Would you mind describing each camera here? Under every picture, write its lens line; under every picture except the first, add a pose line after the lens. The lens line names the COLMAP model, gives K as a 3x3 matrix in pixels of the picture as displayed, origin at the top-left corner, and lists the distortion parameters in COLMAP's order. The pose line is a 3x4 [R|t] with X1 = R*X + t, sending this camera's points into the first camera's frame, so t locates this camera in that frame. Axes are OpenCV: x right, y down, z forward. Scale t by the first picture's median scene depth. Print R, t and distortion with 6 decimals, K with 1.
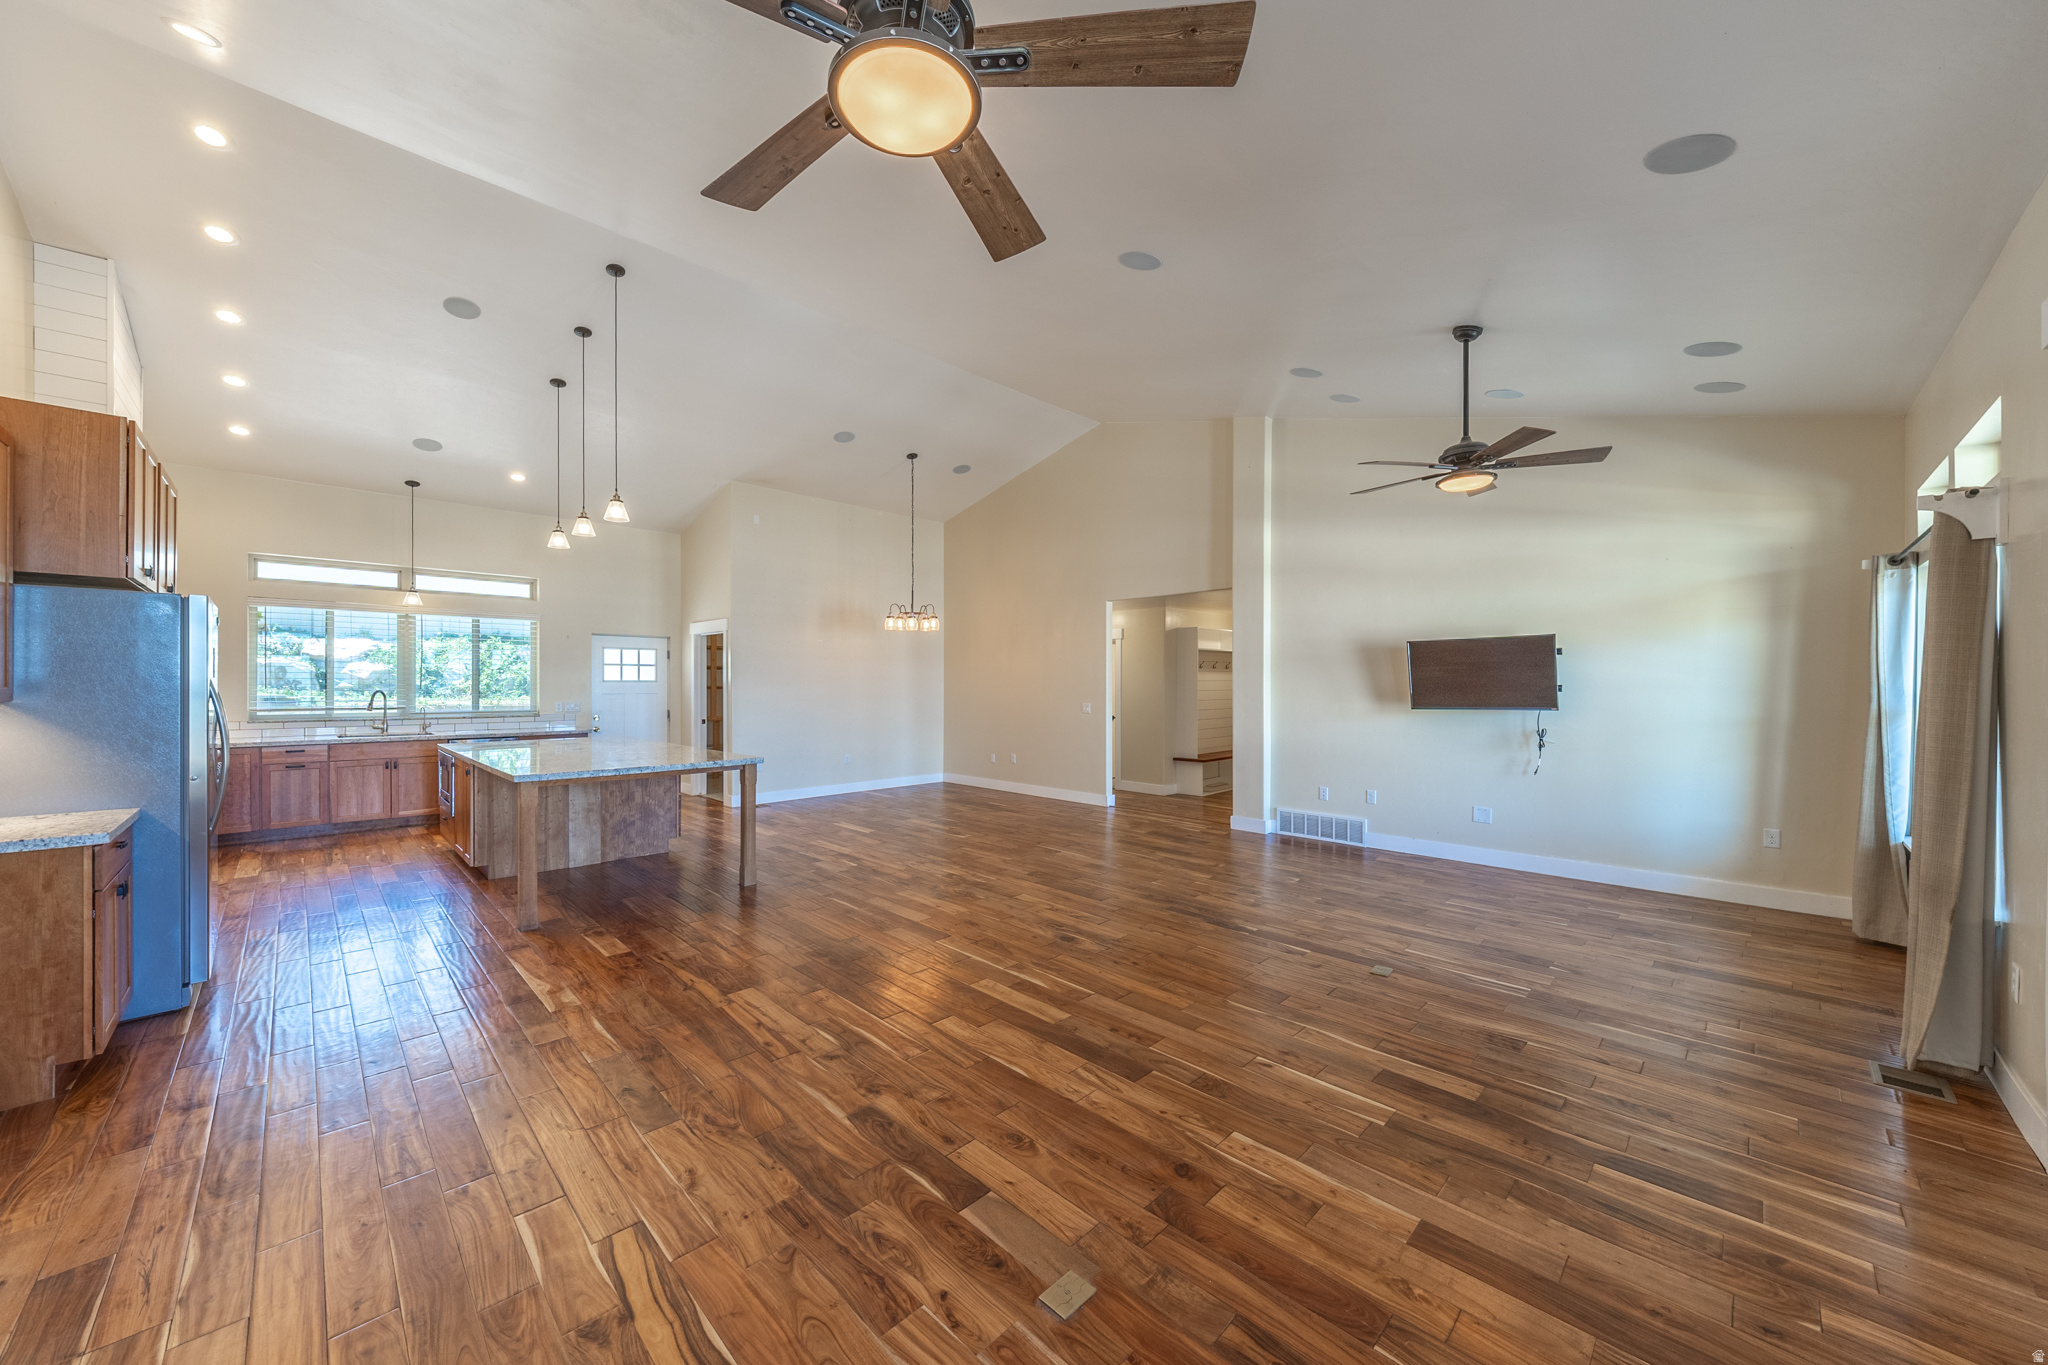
lens RADIAL K [[735.6, 0, 1012.6], [0, 735.6, 684.0], [0, 0, 1]] dist [0.004644, -0.000470]
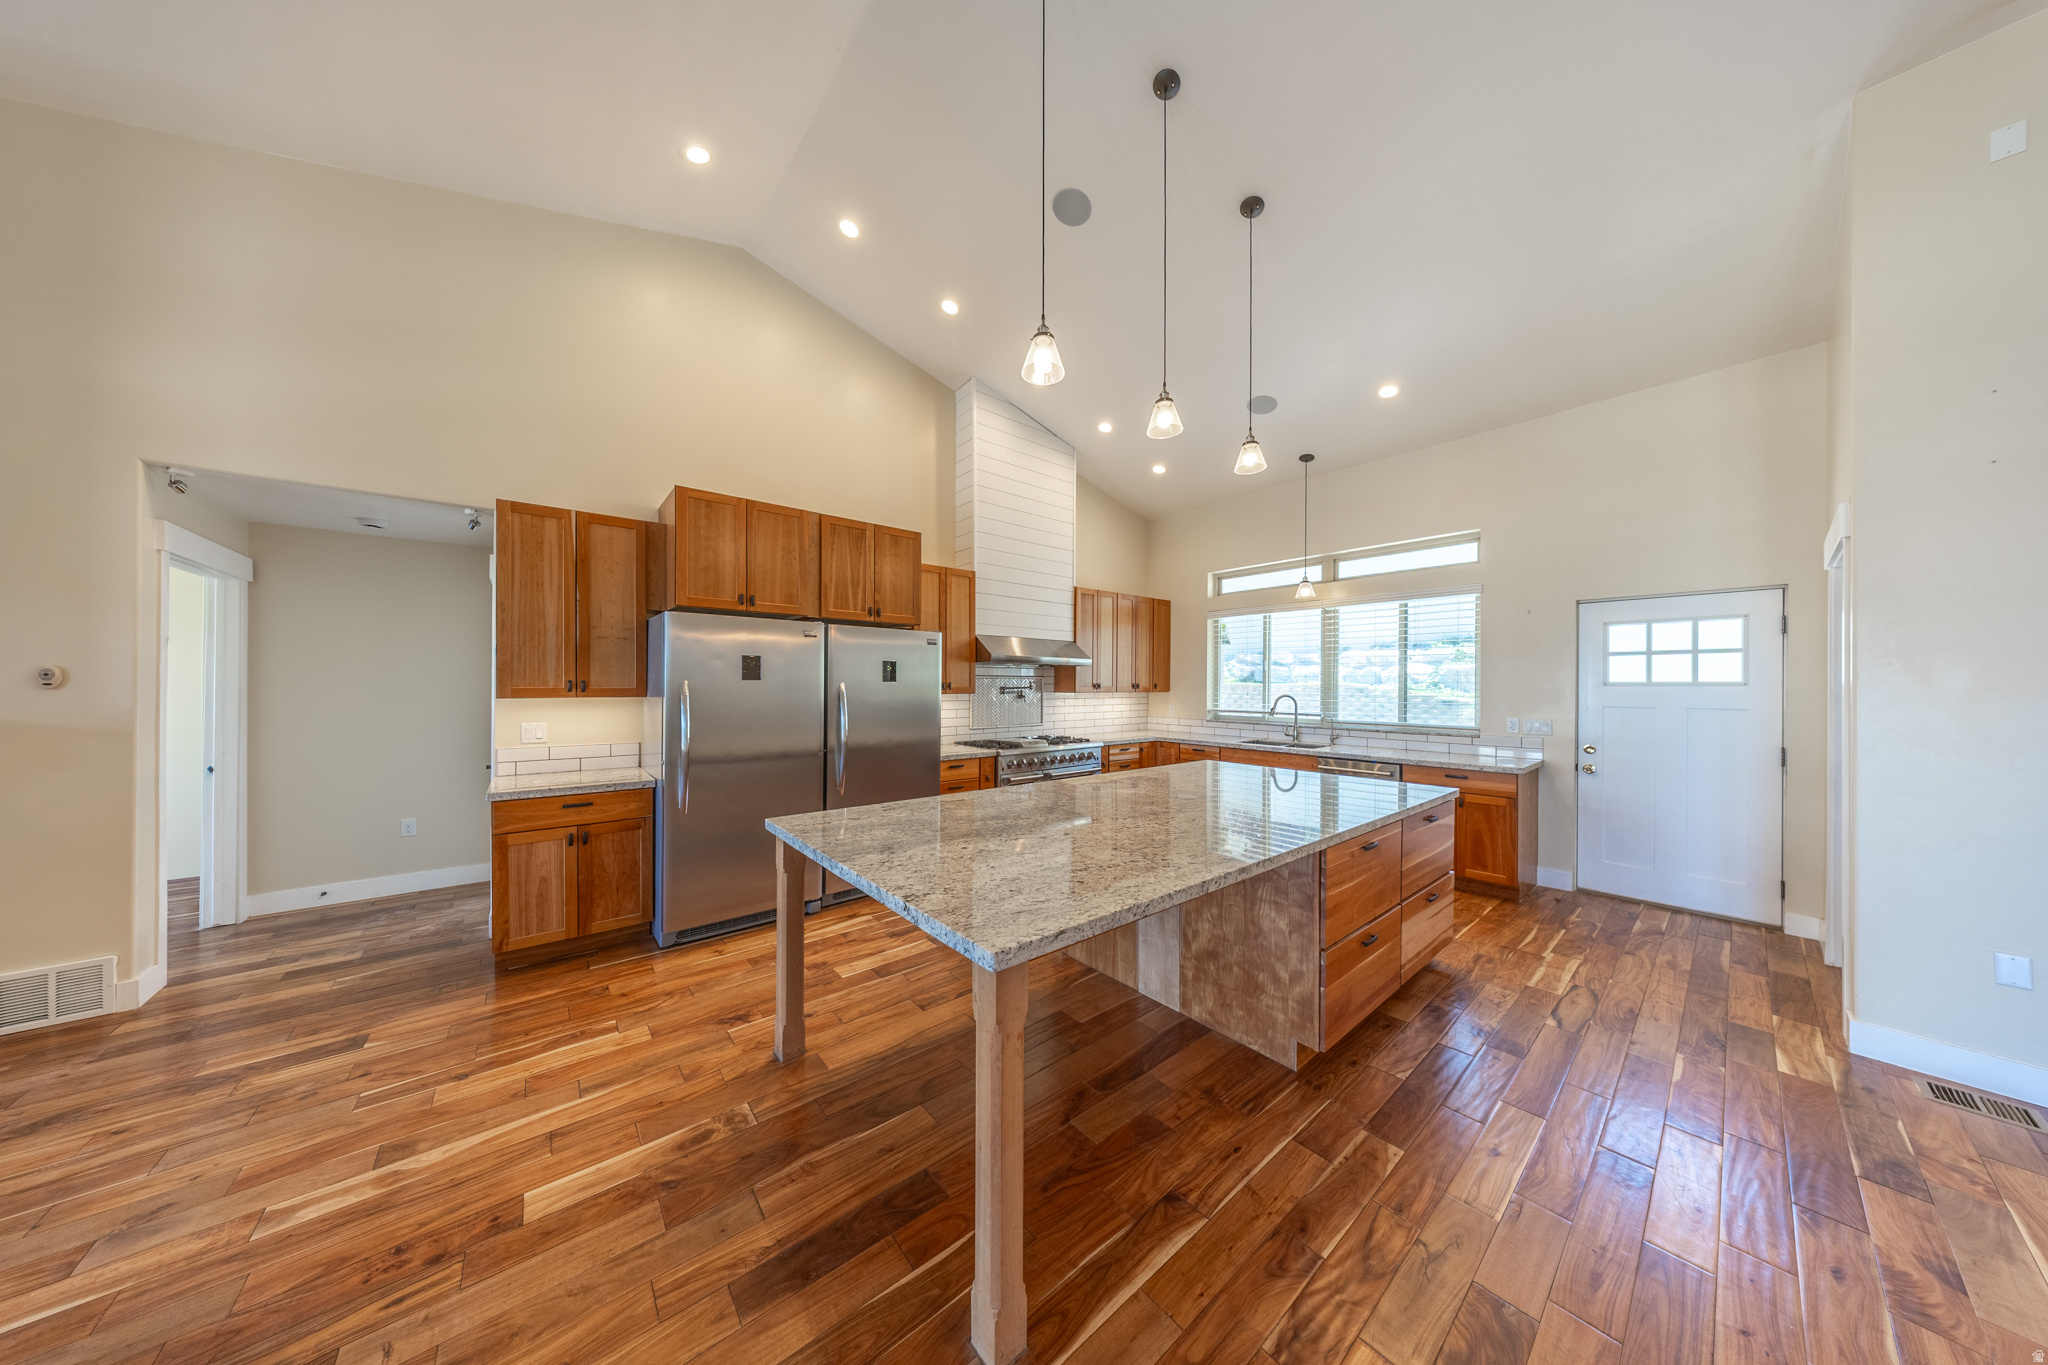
lens RADIAL K [[594.4, 0, 1016.9], [0, 594.4, 684.5], [0, 0, 1]] dist [-0.001702, -0.000016]
pose [[-0.095530, -0.004605, -0.995416, -0.081446], [-0.005293, 0.999978, -0.004118, 0.000726], [0.995412, 0.004876, -0.095552, 0.725153]]
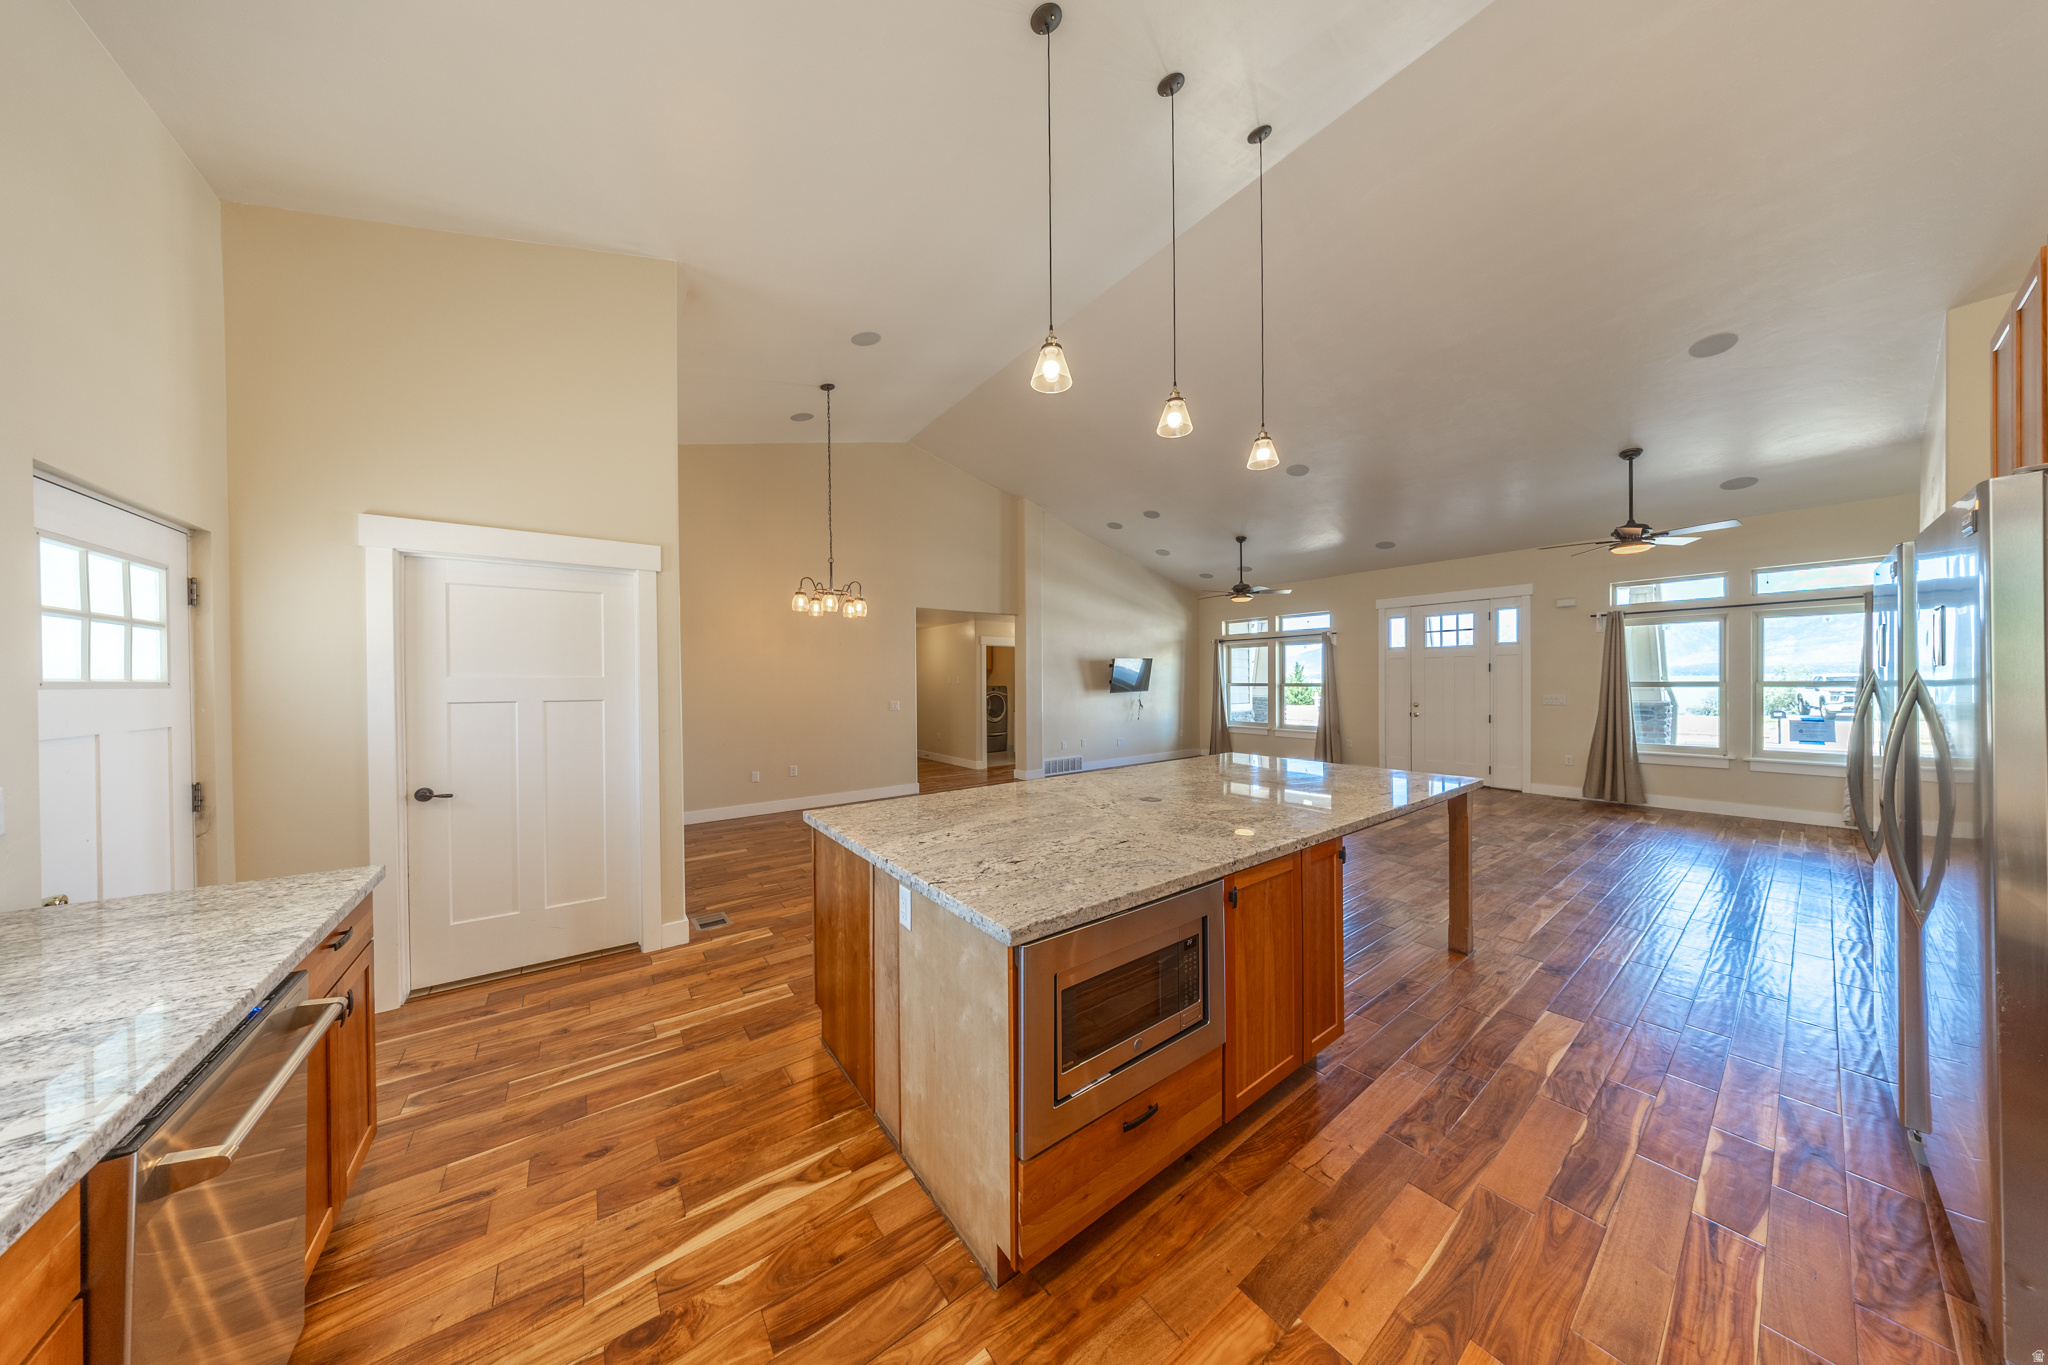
lens RADIAL K [[594.4, 0, 1022.0], [0, 594.4, 688.7], [0, 0, 1]] dist [-0.001702, -0.000016]
pose [[0.139536, -0.015744, 0.990092, -0.835836], [0.011596, 0.999831, 0.014264, -0.001994], [-0.990149, 0.009491, 0.139695, 0.823676]]
